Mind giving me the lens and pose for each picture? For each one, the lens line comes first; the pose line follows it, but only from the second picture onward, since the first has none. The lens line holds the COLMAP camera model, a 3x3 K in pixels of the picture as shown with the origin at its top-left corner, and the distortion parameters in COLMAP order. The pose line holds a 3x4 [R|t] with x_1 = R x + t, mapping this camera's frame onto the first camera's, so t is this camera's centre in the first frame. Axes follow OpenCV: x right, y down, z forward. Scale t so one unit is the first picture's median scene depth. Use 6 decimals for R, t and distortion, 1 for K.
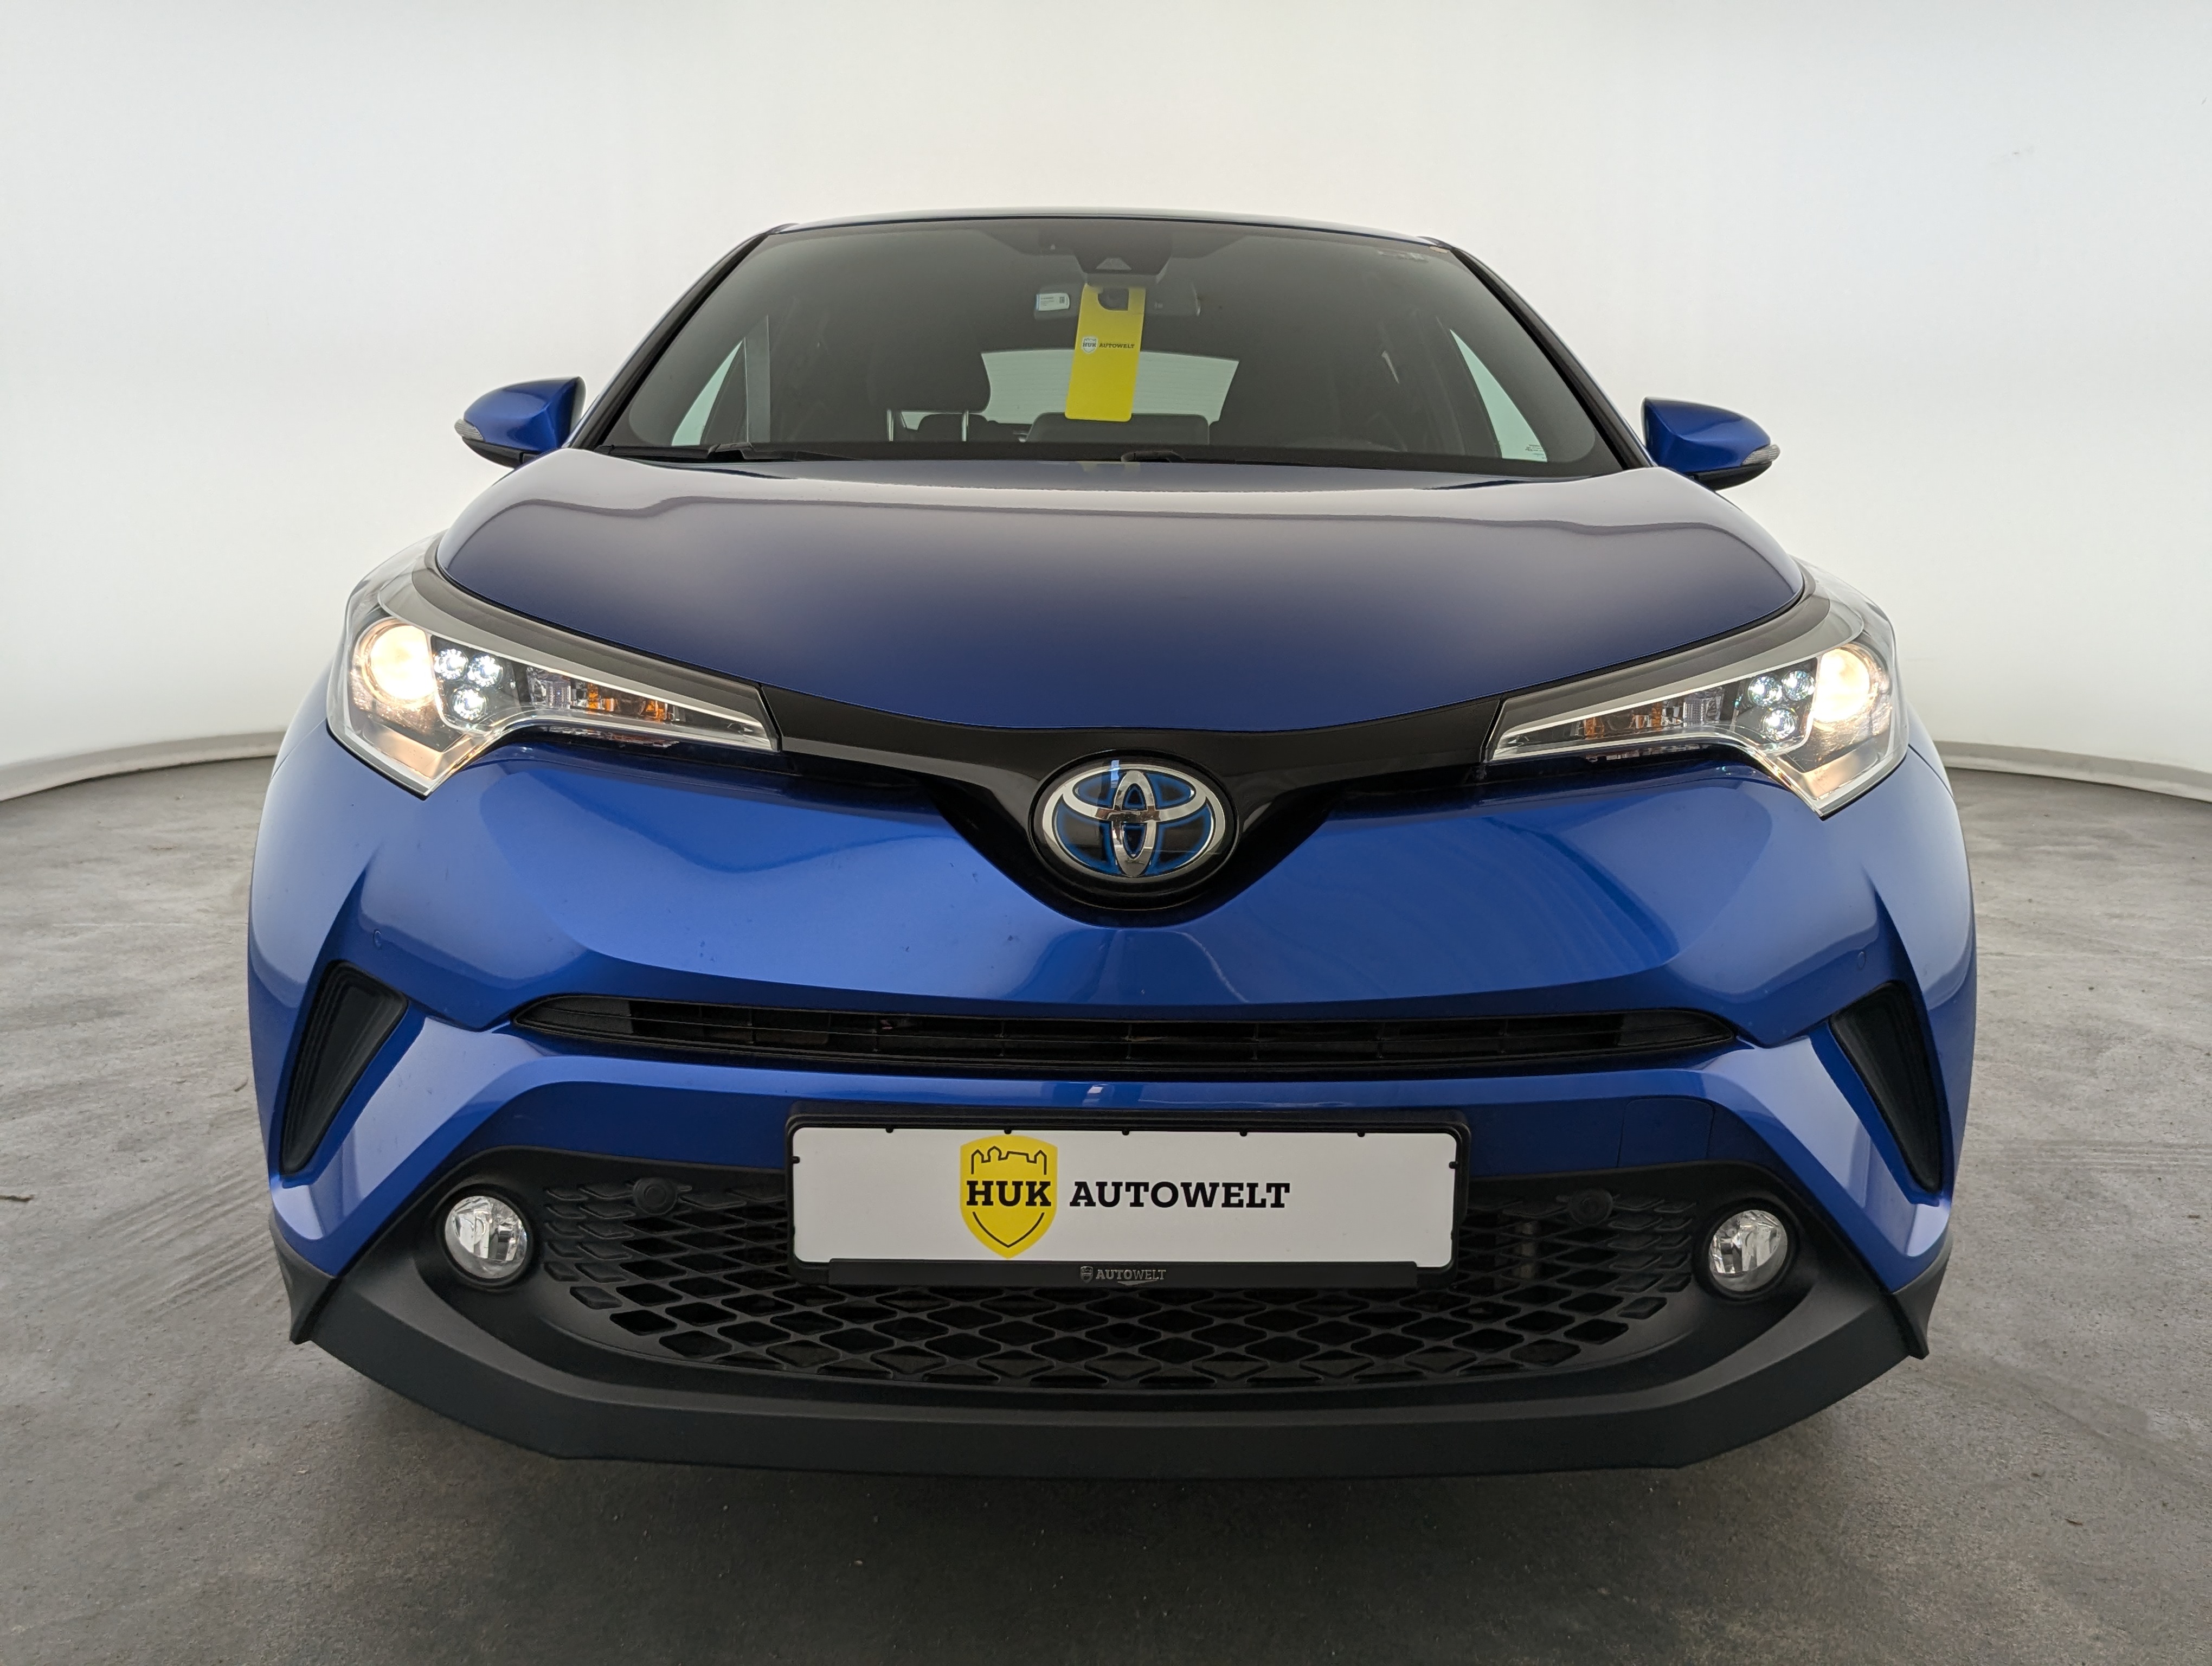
lens RADIAL K [[2082.0, 0, 1106.0], [0, 2082.0, 833.0], [0, 0, 1]] dist [0.005515, 0.004291]
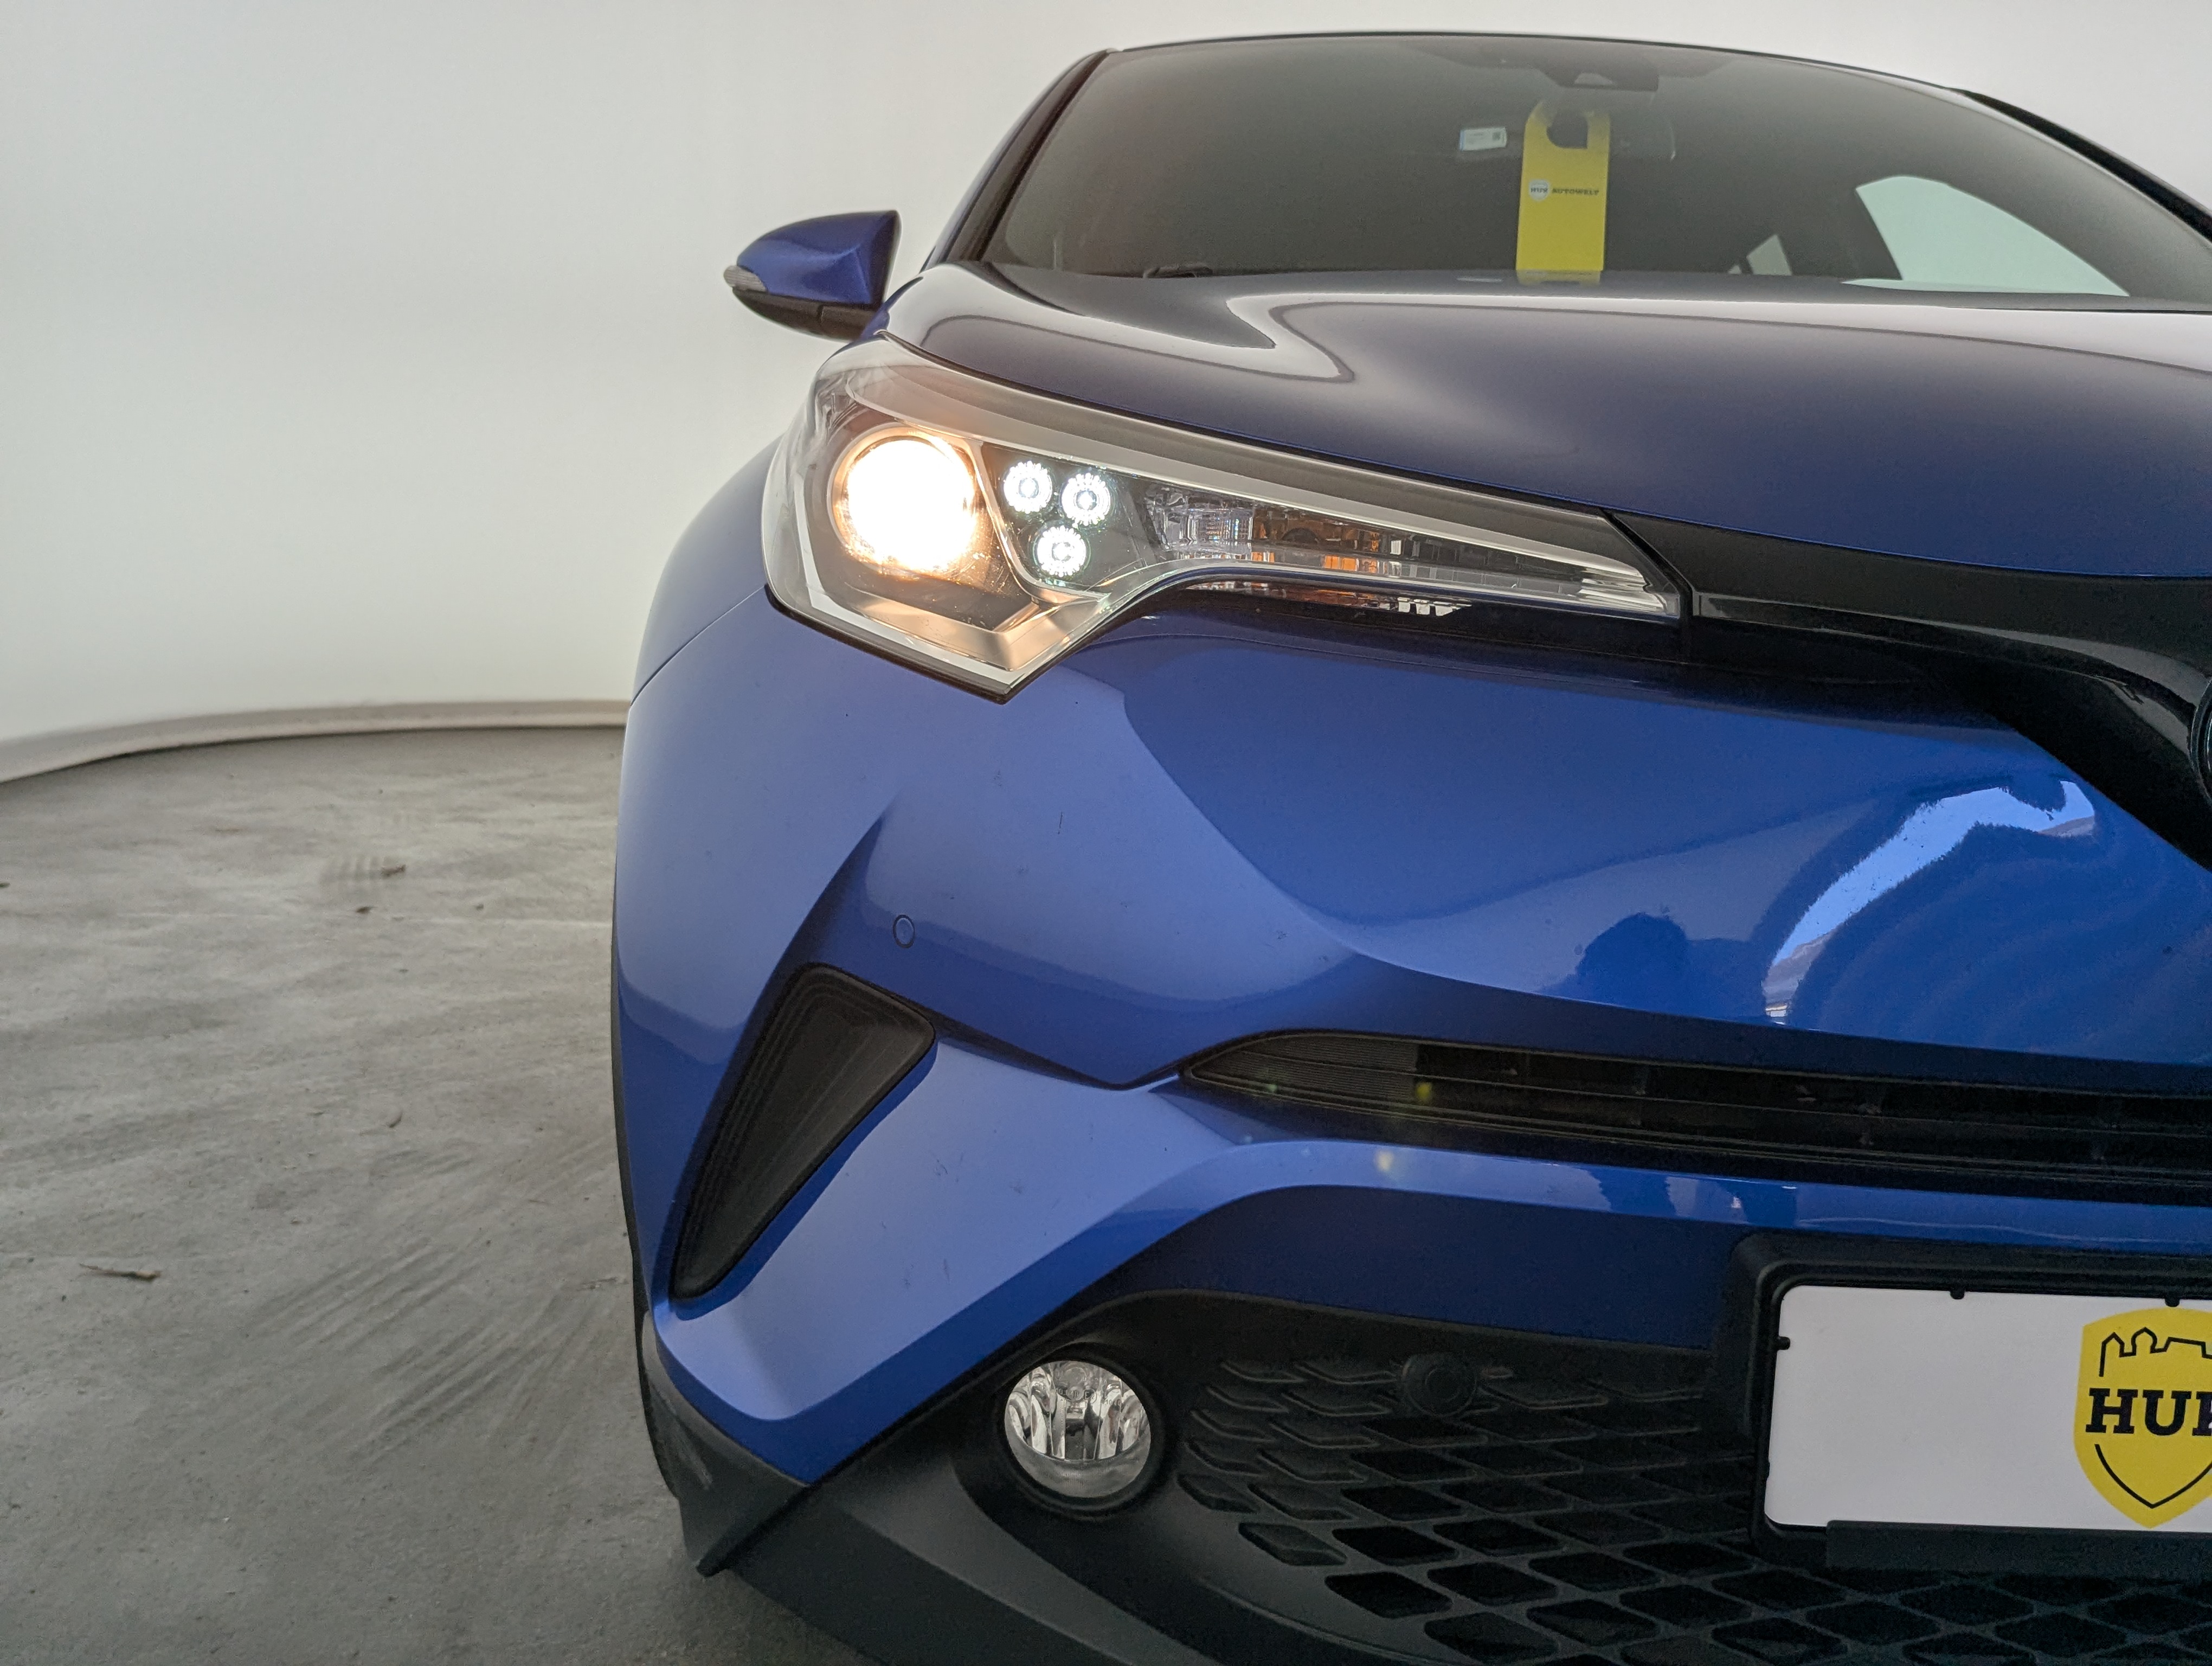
lens RADIAL K [[2058.5, 0, 1106.0], [0, 2058.5, 833.0], [0, 0, 1]] dist [0.034705, -0.009098]
pose [[0.999657, 0.021070, 0.015524, -0.295227], [-0.020933, 0.999740, -0.008989, 0.025624], [-0.015710, 0.008660, 0.999839, 0.389485]]
